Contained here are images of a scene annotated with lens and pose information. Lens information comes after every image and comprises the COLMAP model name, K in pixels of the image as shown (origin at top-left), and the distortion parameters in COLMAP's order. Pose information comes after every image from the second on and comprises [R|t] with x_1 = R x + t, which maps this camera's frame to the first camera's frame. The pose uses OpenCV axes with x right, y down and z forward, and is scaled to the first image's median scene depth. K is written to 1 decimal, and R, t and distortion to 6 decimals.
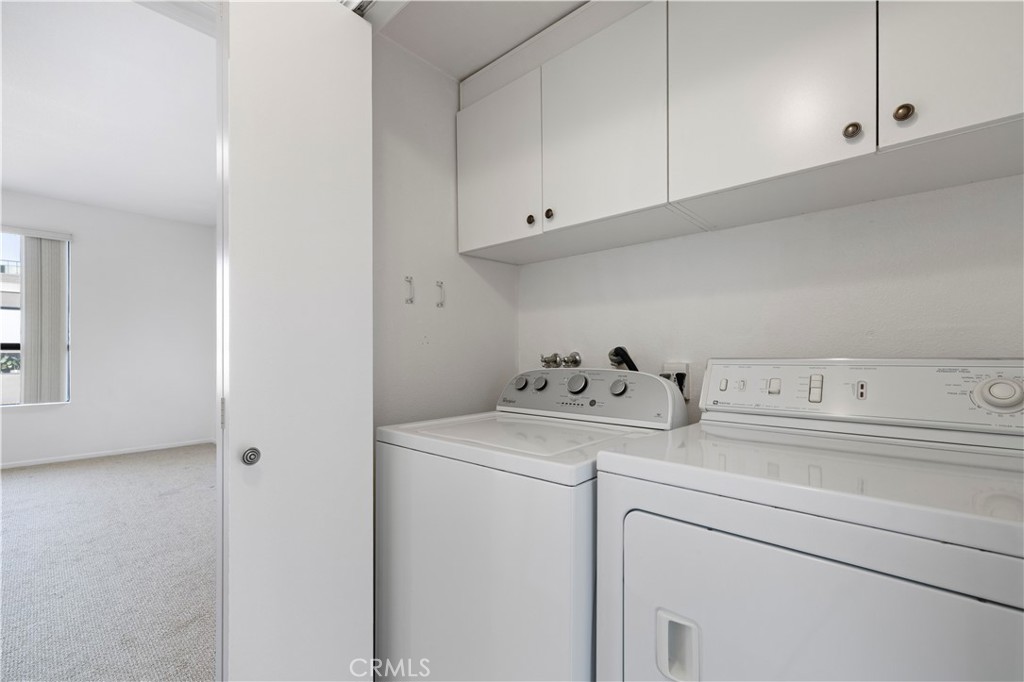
lens RADIAL K [[438.4, 0, 510.8], [0, 438.4, 346.2], [0, 0, 1]] dist [-0.001366, -0.000068]
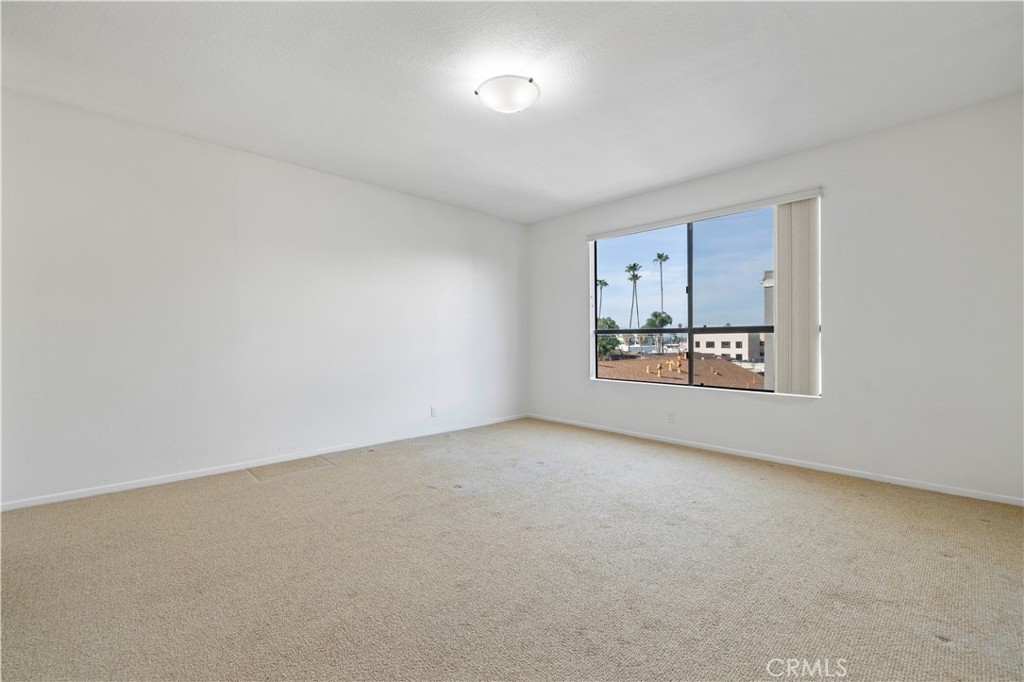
lens RADIAL K [[438.4, 0, 510.0], [0, 438.4, 339.1], [0, 0, 1]] dist [-0.001366, -0.000068]
pose [[-0.057236, -0.005825, -0.998344, -0.229401], [0.012162, 0.999905, -0.006531, 0.024829], [0.998287, -0.012516, -0.057160, 0.612930]]
